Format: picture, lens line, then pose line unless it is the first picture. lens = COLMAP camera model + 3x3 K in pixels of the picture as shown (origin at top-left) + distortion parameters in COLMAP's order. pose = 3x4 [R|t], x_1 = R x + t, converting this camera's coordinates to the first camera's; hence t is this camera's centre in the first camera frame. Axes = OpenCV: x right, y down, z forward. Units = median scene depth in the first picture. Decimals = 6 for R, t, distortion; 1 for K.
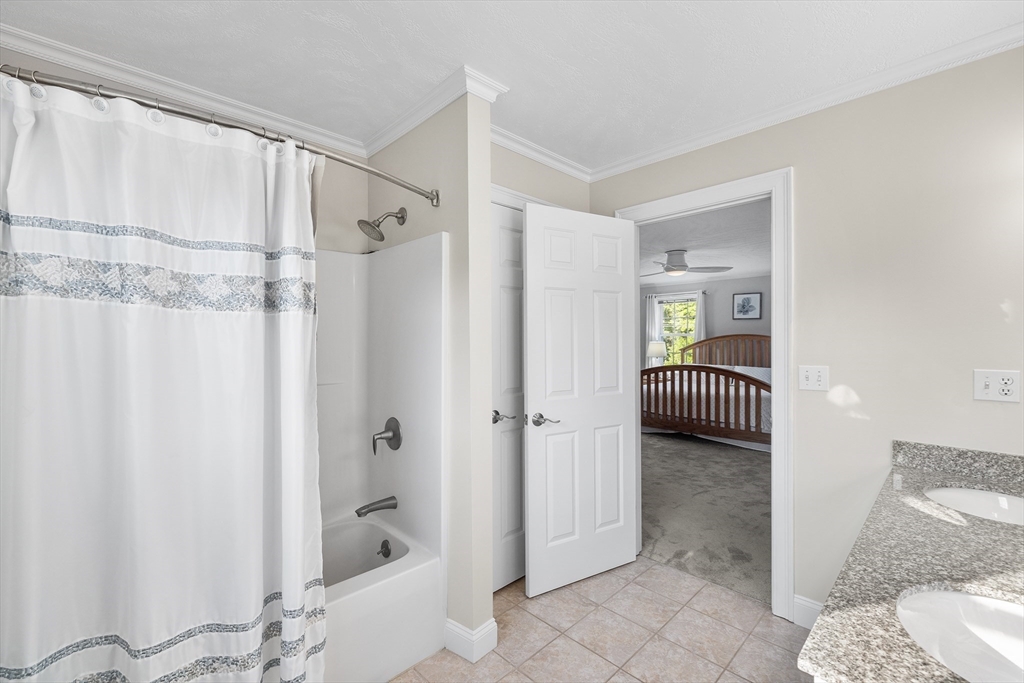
lens RADIAL K [[435.3, 0, 509.9], [0, 435.3, 338.5], [0, 0, 1]] dist [-0.000527, 0.000117]
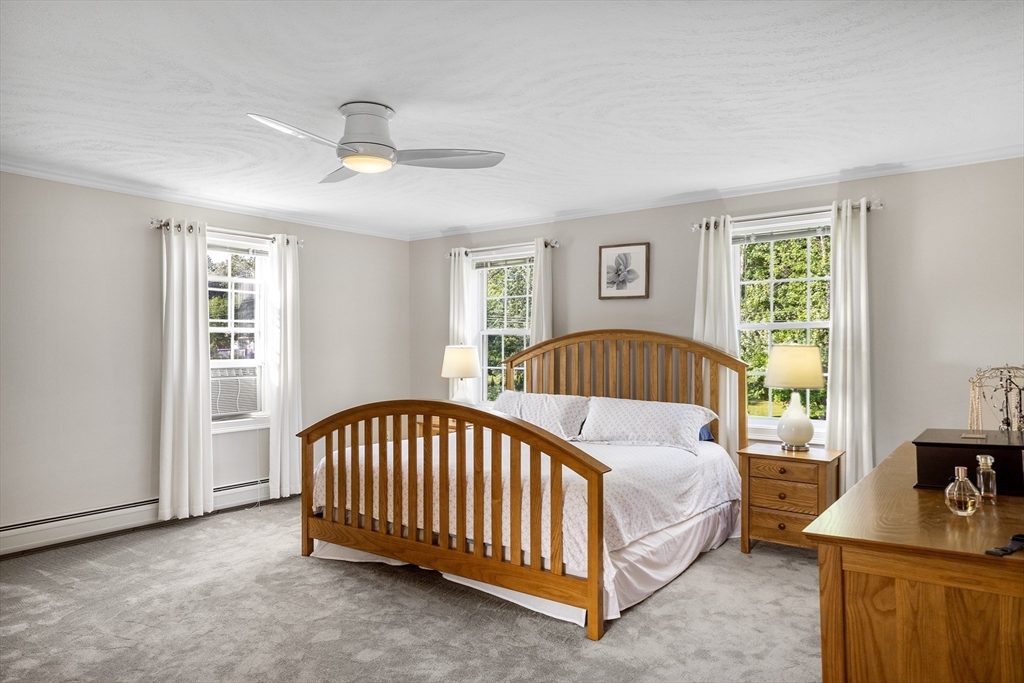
lens RADIAL K [[664.6, 0, 513.2], [0, 664.6, 344.2], [0, 0, 1]] dist [-0.004120, -0.000441]
pose [[0.985279, 0.000434, 0.170952, 0.297095], [-0.000644, 0.999999, 0.001174, 0.006435], [-0.170951, -0.001267, 0.985279, 0.290008]]
